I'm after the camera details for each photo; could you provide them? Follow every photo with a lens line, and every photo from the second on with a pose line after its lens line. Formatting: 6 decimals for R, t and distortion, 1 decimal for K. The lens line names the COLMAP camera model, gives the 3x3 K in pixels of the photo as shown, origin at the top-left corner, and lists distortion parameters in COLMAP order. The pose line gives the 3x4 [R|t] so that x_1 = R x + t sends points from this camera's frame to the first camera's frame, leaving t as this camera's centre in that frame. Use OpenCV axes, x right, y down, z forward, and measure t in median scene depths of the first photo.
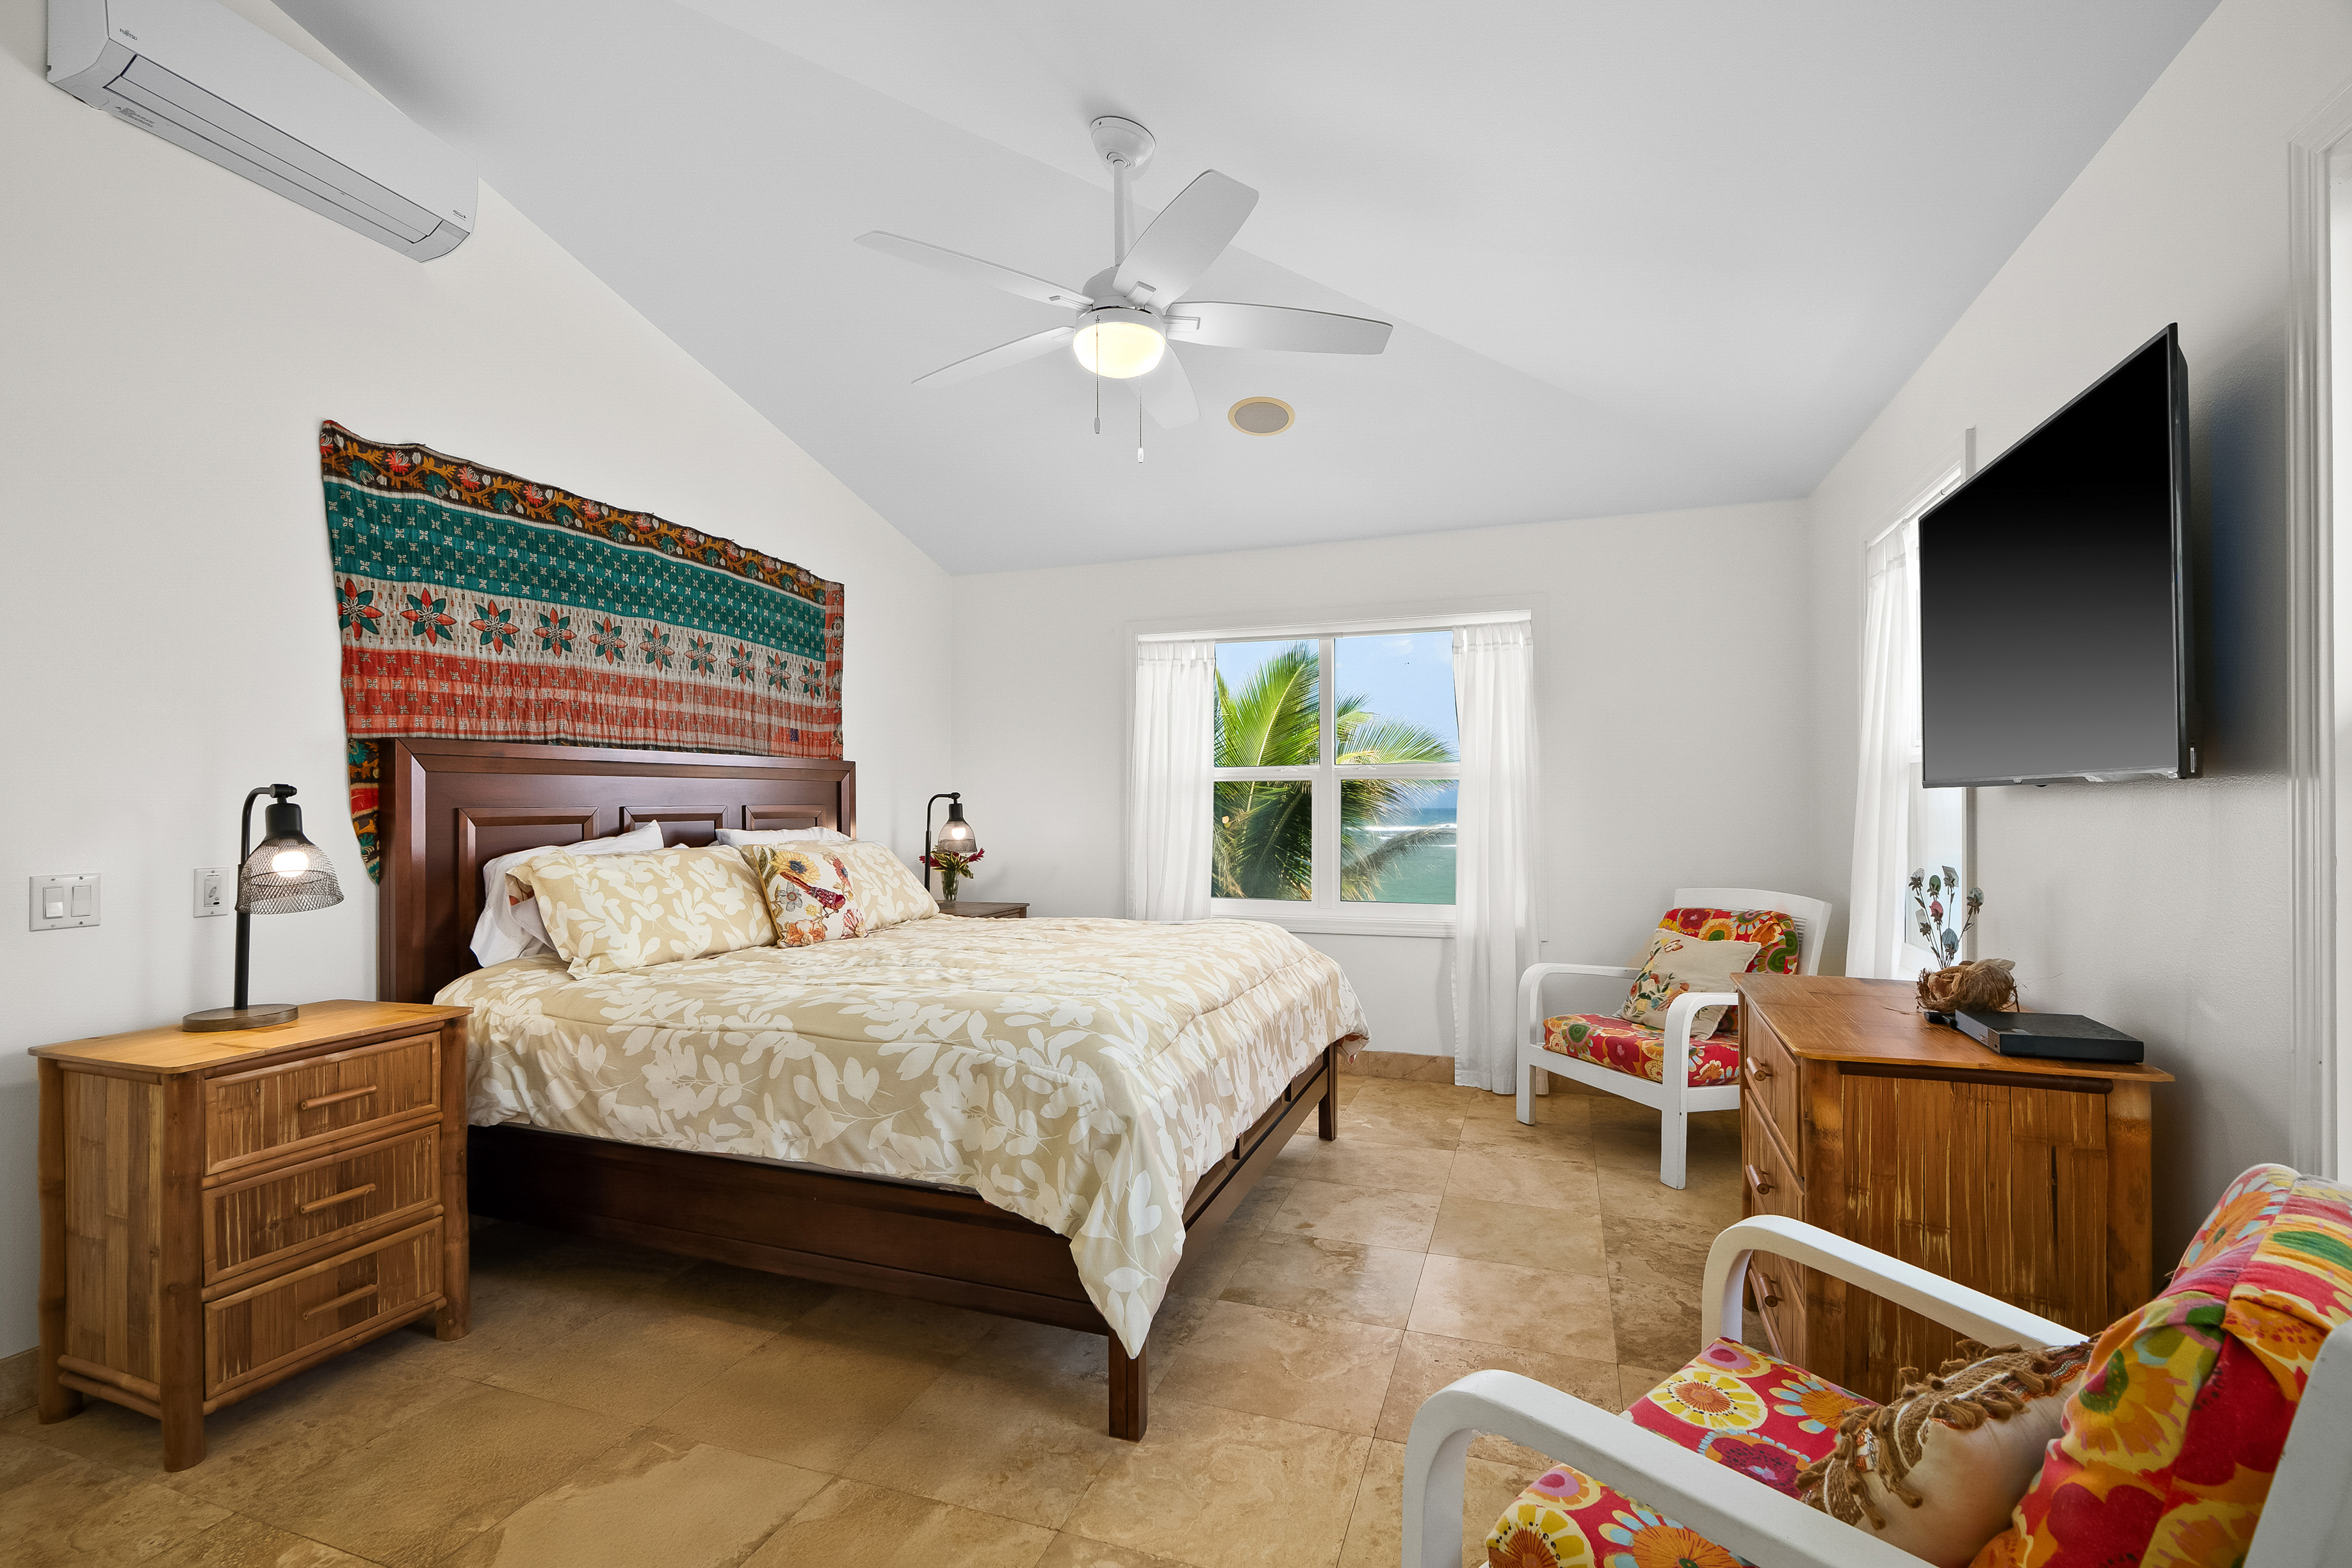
lens RADIAL K [[1061.0, 0, 1182.1], [0, 1061.0, 810.9], [0, 0, 1]] dist [0.002350, 0.000011]
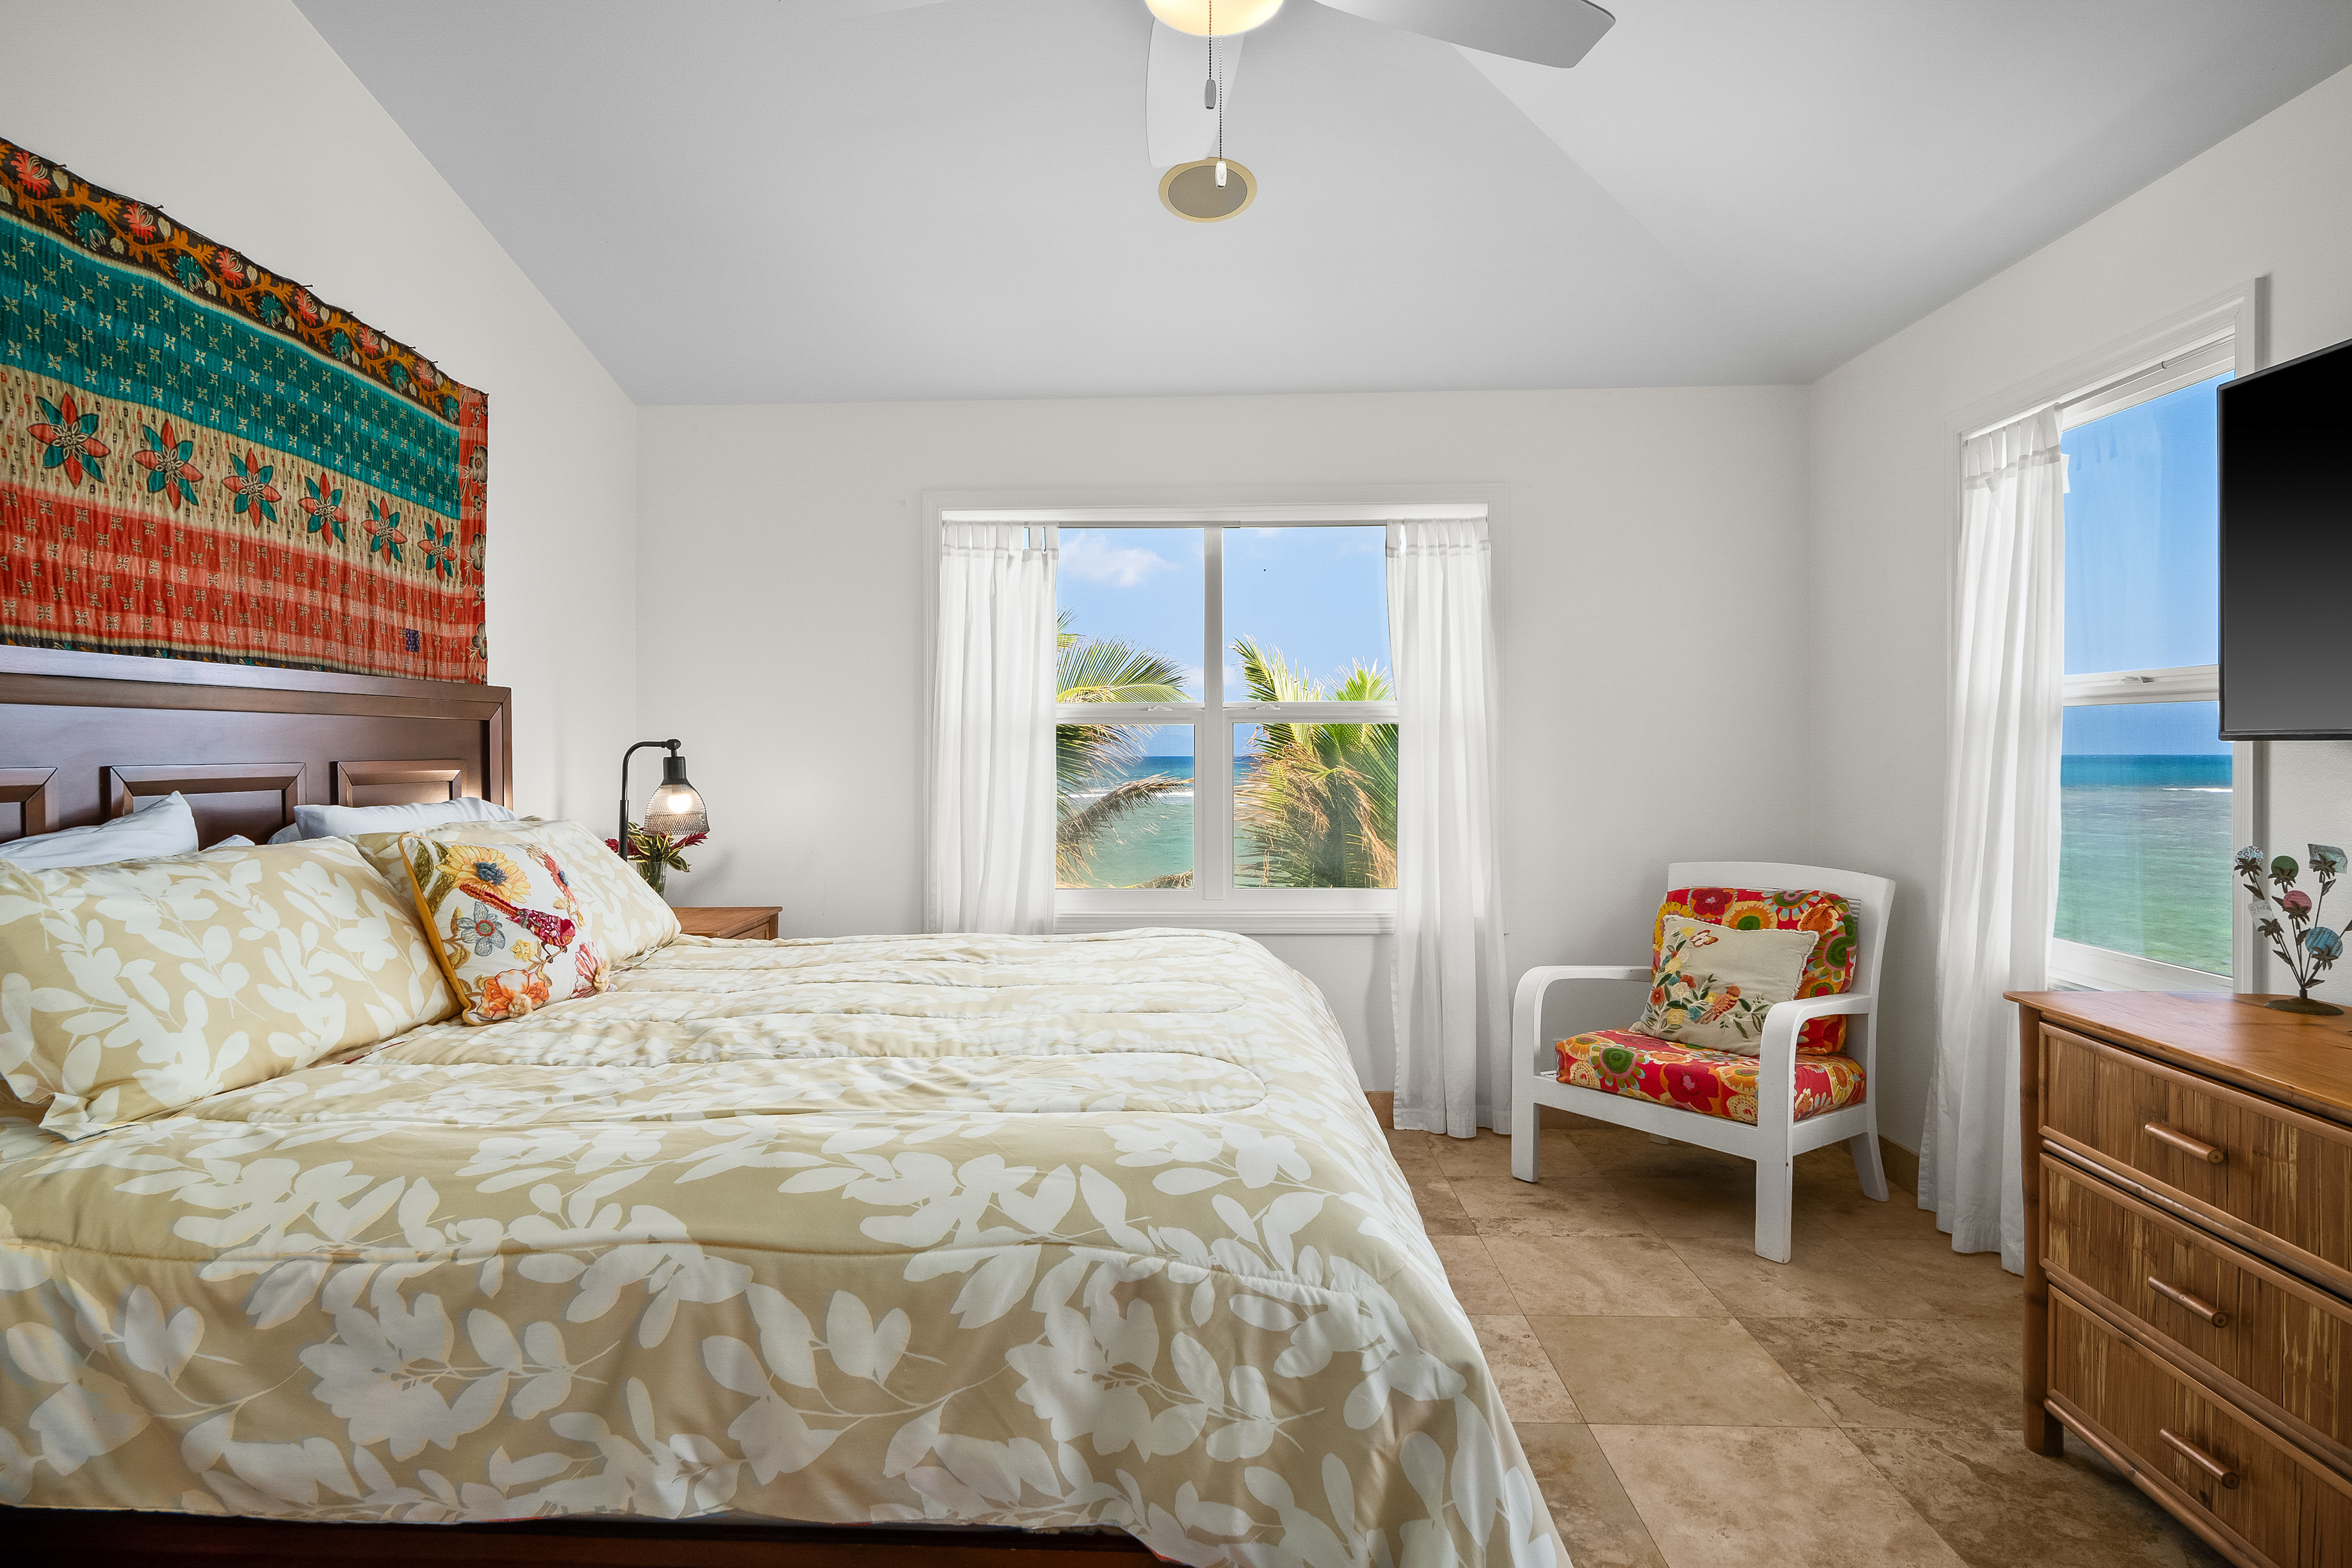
lens RADIAL K [[1258.9, 0, 1166.3], [0, 1258.9, 767.0], [0, 0, 1]] dist [0.002827, 0.001316]
pose [[0.953854, -0.003411, 0.300251, -0.219816], [0.001793, 0.999982, 0.005663, -0.006057], [-0.300265, -0.004863, 0.953843, 0.262292]]
